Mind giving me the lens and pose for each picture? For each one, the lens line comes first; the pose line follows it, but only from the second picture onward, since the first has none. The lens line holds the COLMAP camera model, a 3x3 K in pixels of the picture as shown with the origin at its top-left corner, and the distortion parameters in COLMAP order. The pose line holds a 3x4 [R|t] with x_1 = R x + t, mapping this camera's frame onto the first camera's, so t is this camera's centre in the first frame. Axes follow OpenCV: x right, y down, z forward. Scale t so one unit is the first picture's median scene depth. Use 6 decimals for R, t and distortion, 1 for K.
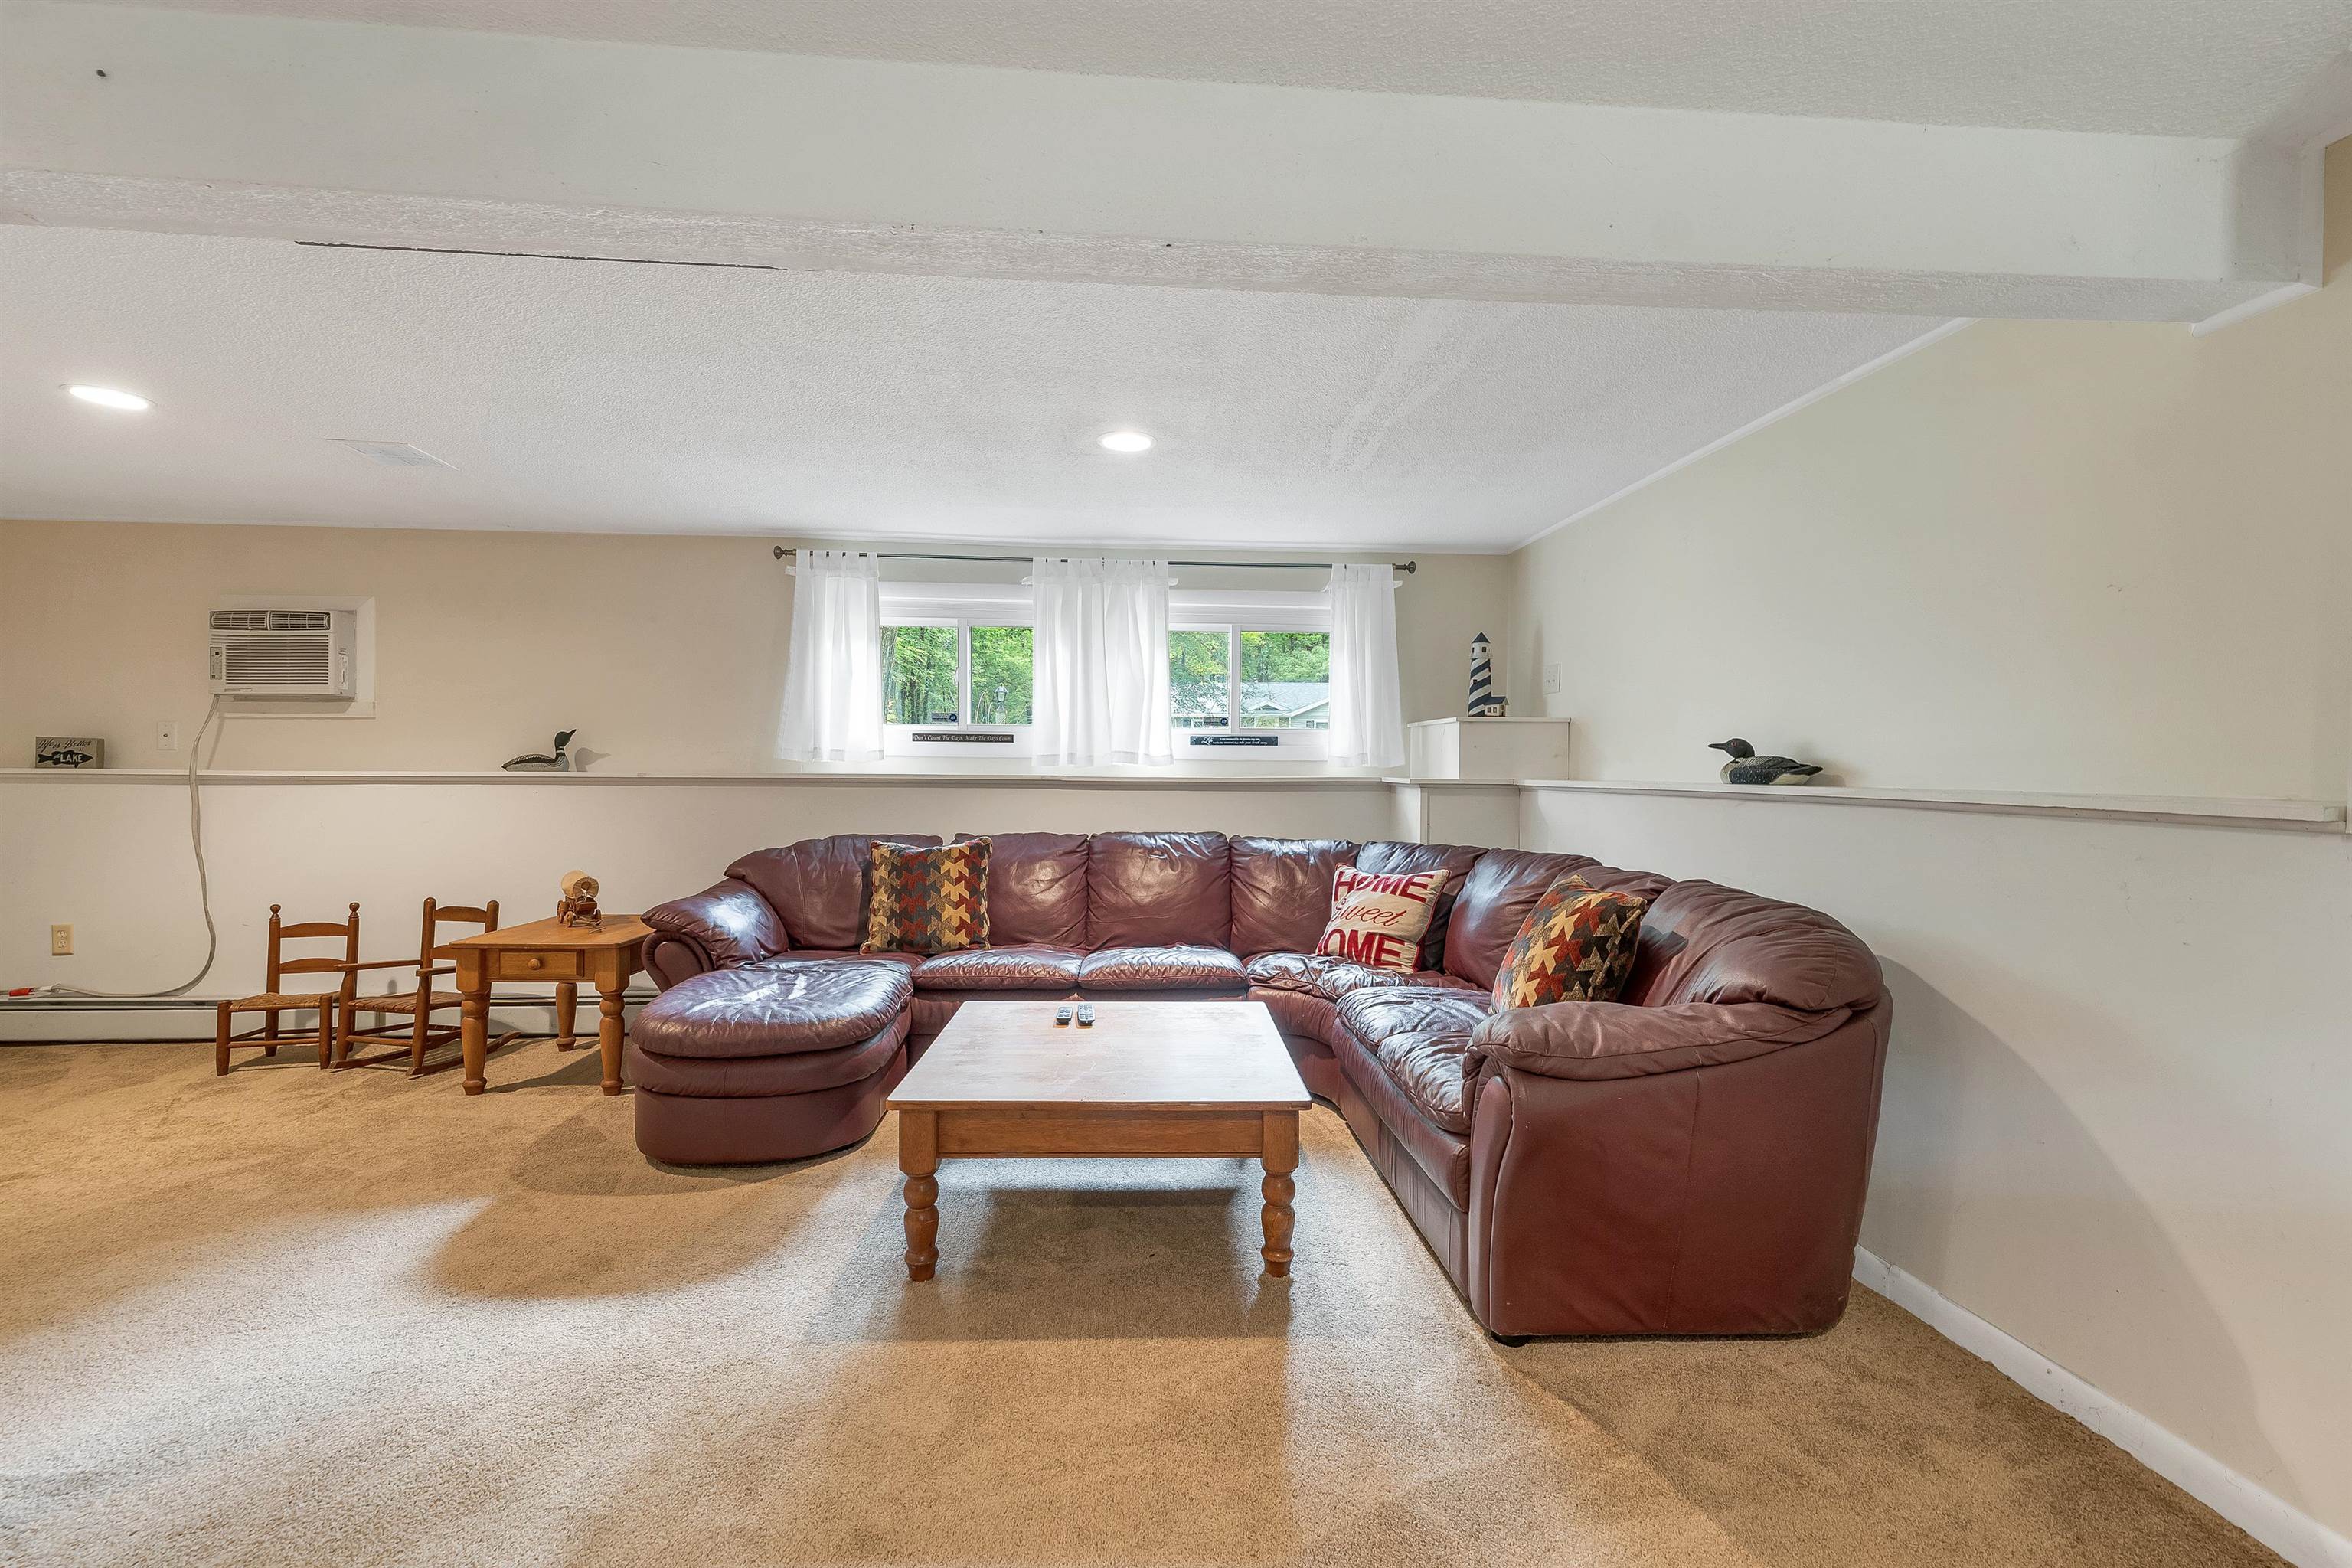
lens RADIAL K [[1002.5, 0, 1169.1], [0, 1002.5, 782.1], [0, 0, 1]] dist [0.002454, 0.000068]
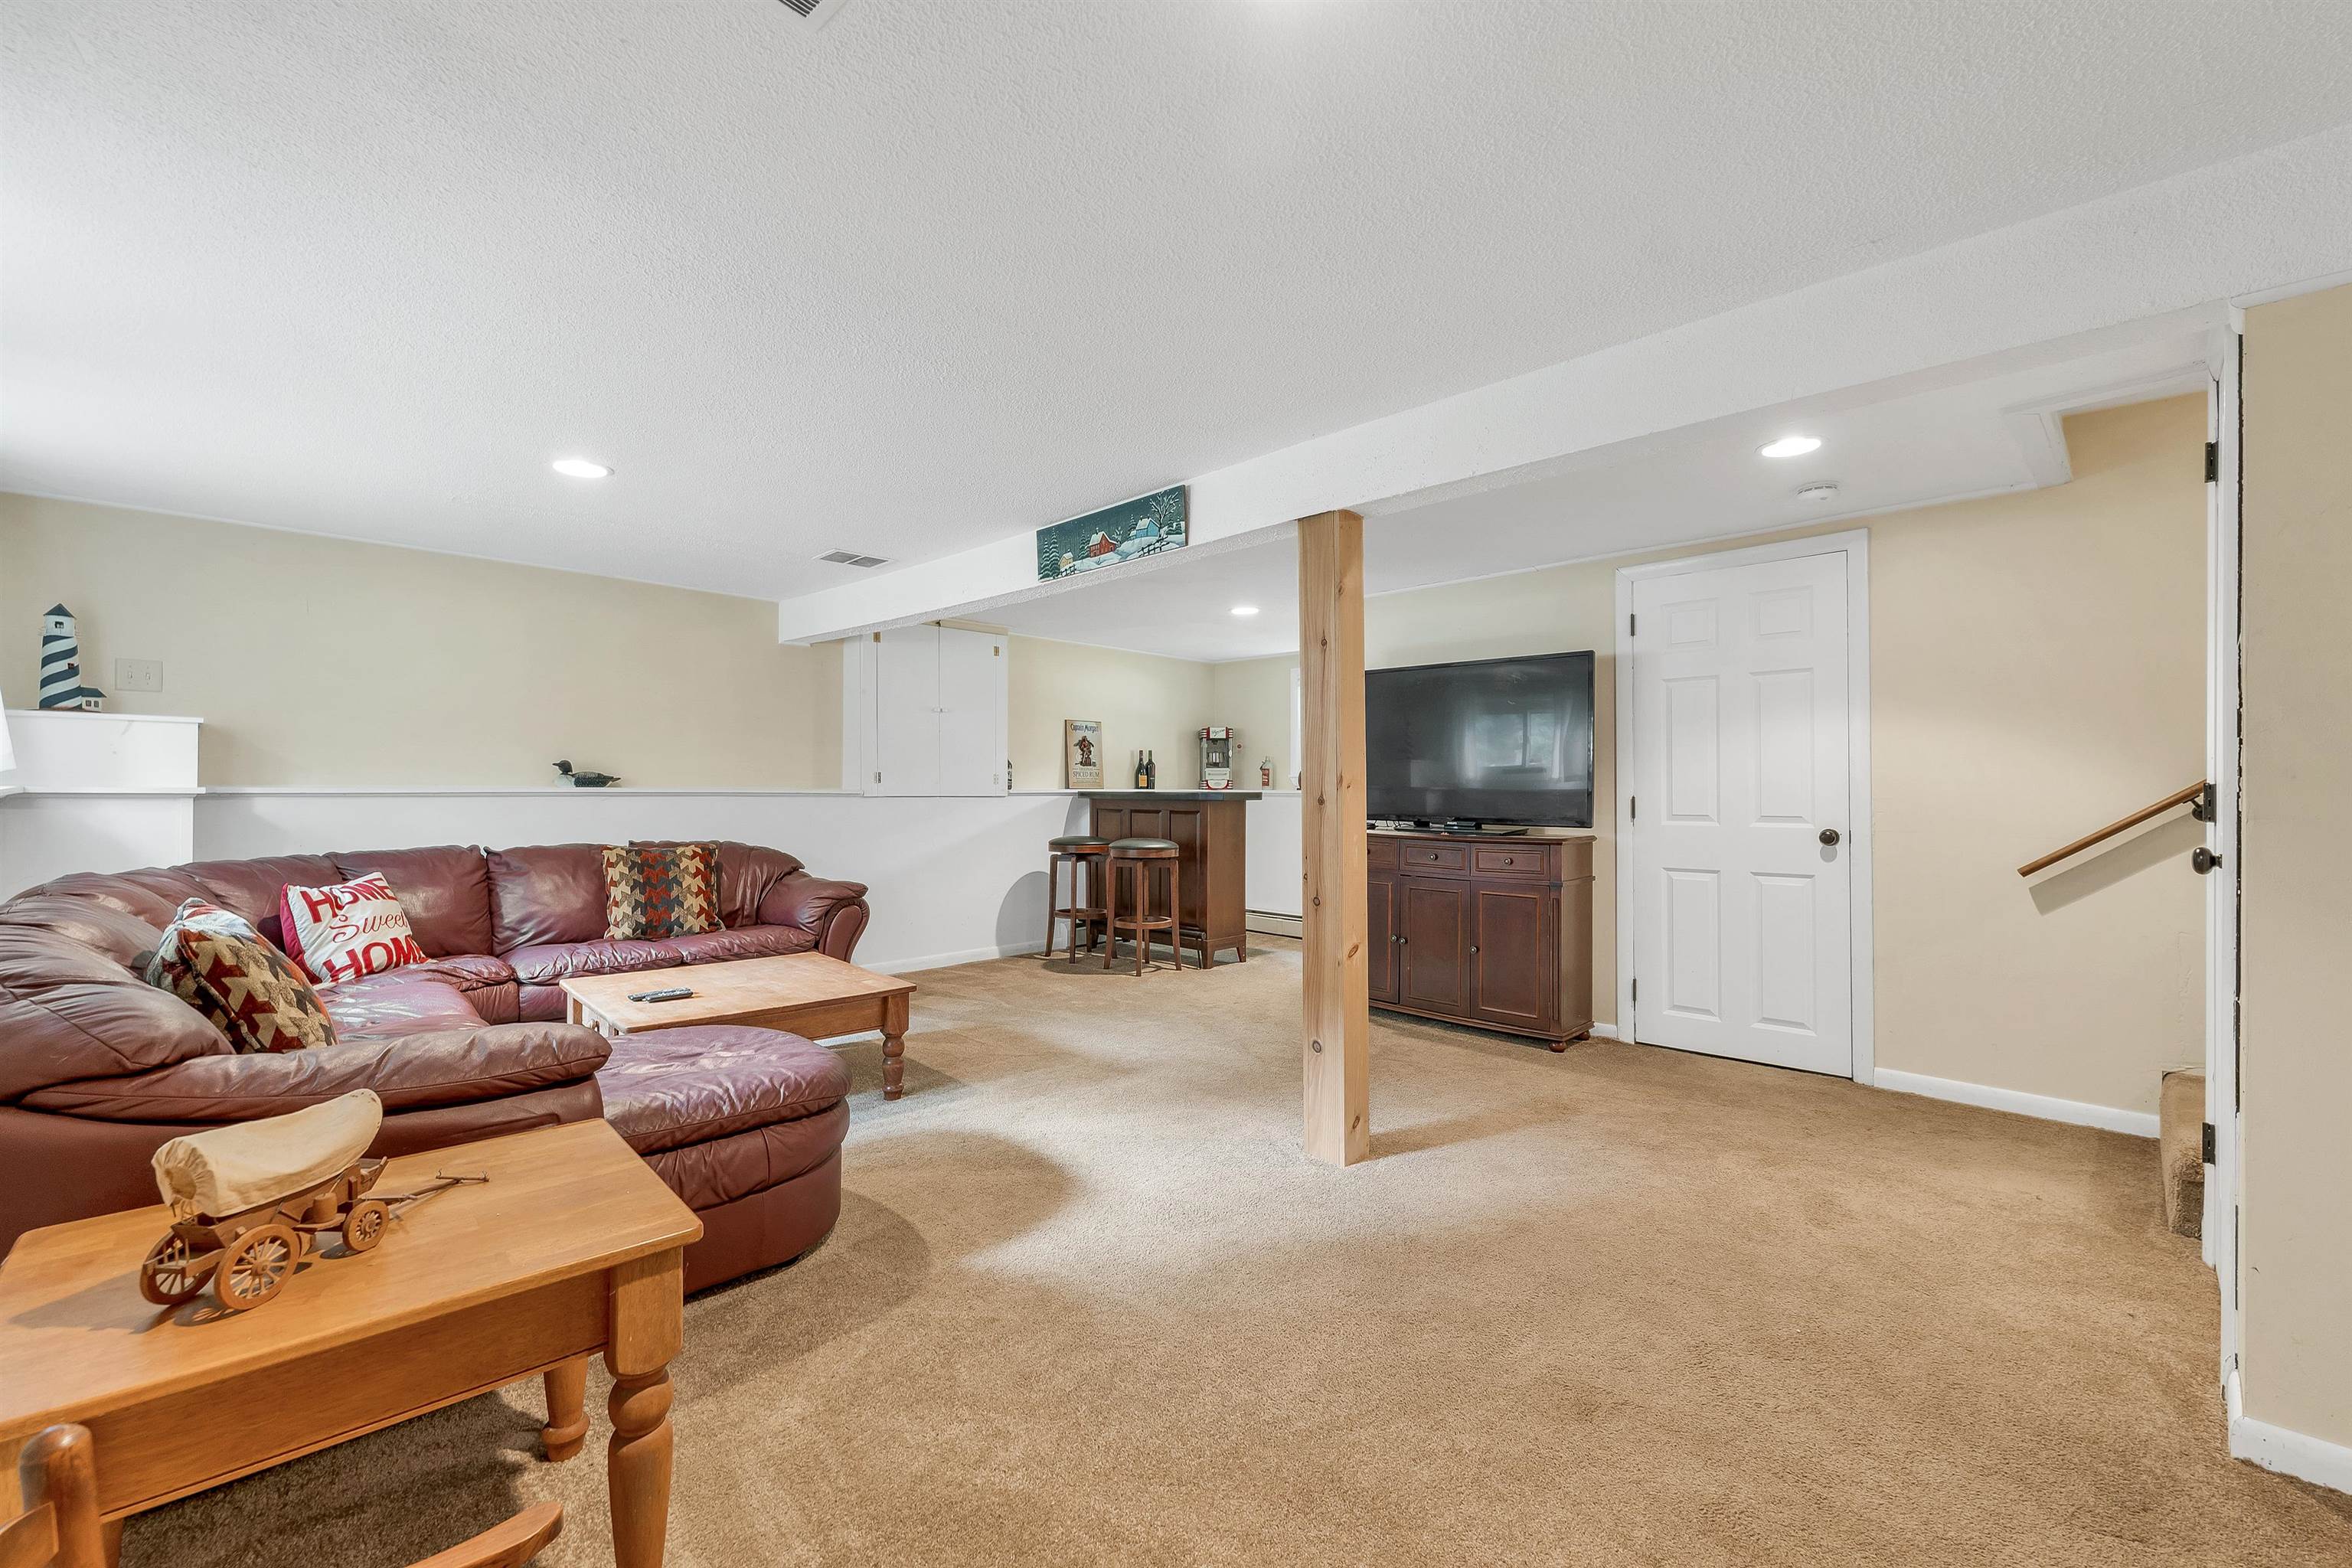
lens RADIAL K [[982.3, 0, 1166.2], [0, 982.3, 782.5], [0, 0, 1]] dist [0.001893, -0.000001]
pose [[-0.653635, -0.005770, 0.756788, -0.980221], [0.002444, 0.999950, 0.009734, -0.014894], [-0.756806, 0.008212, -0.653588, 0.967050]]
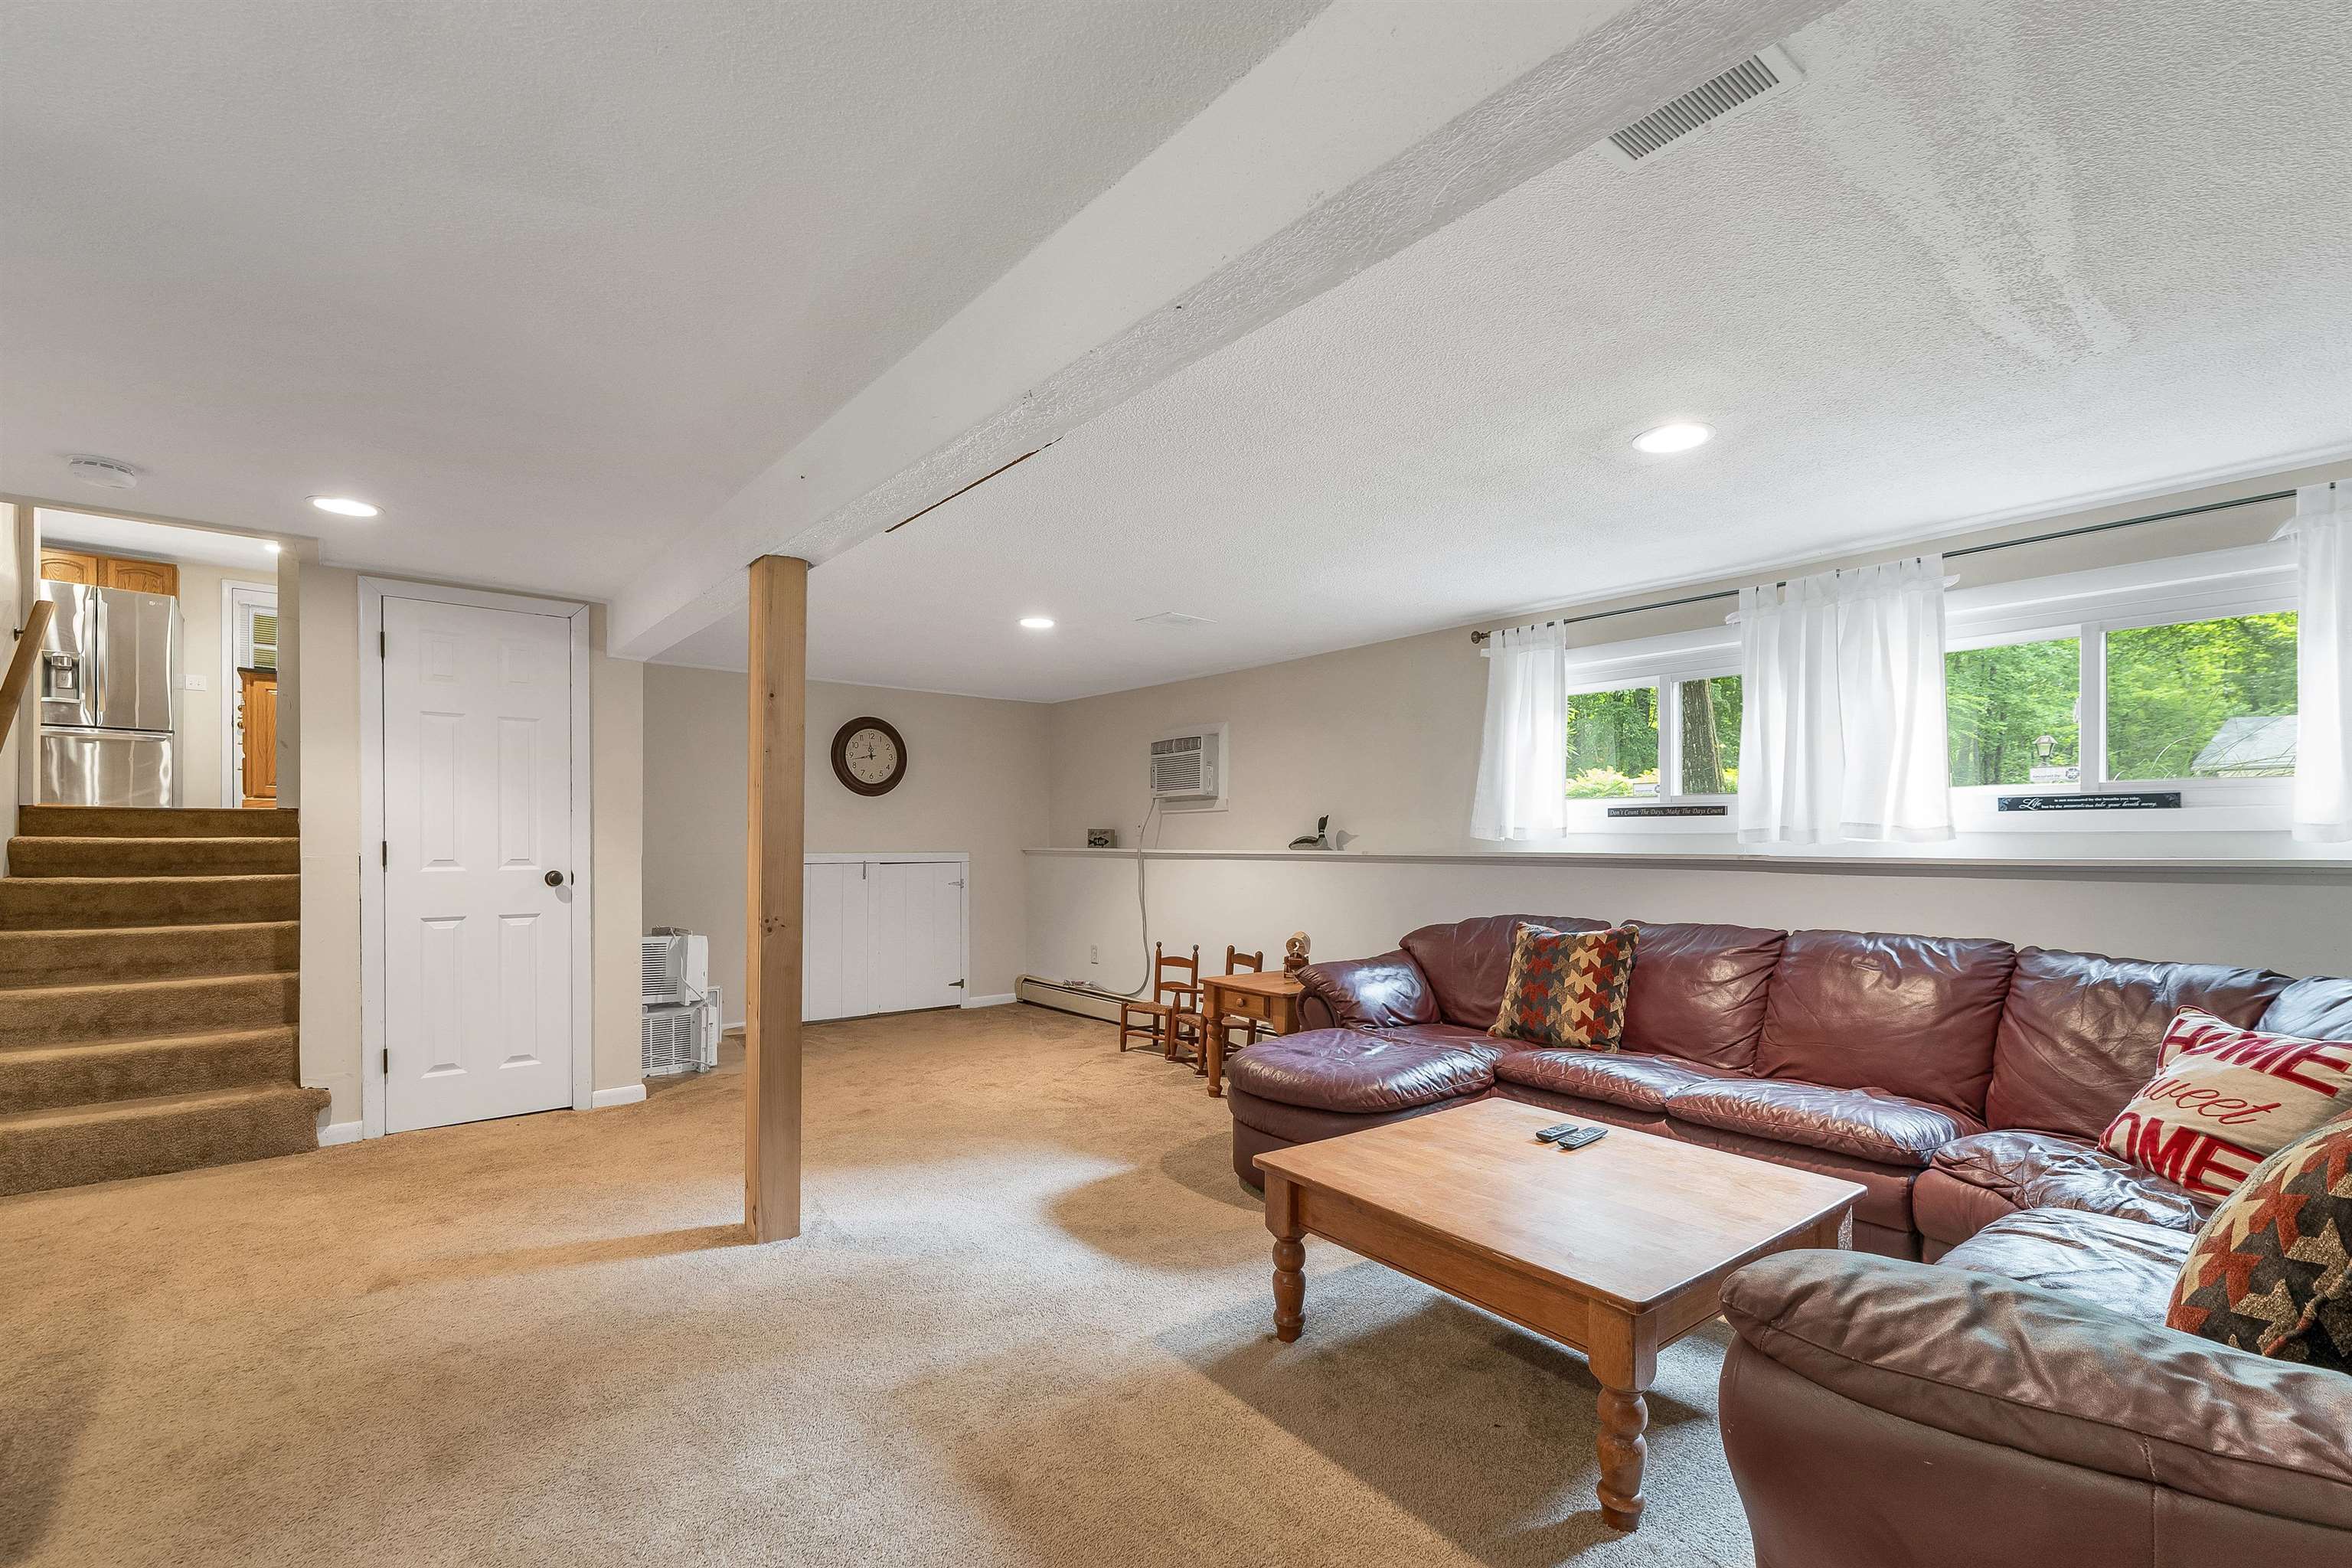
lens RADIAL K [[1007.8, 0, 1168.6], [0, 1007.8, 845.0], [0, 0, 1]] dist [0.002275, -0.000046]
pose [[0.579172, -0.004231, -0.815195, 0.304411], [-0.008769, 0.999896, -0.011420, -0.001331], [0.815158, 0.013763, 0.579075, 0.166122]]
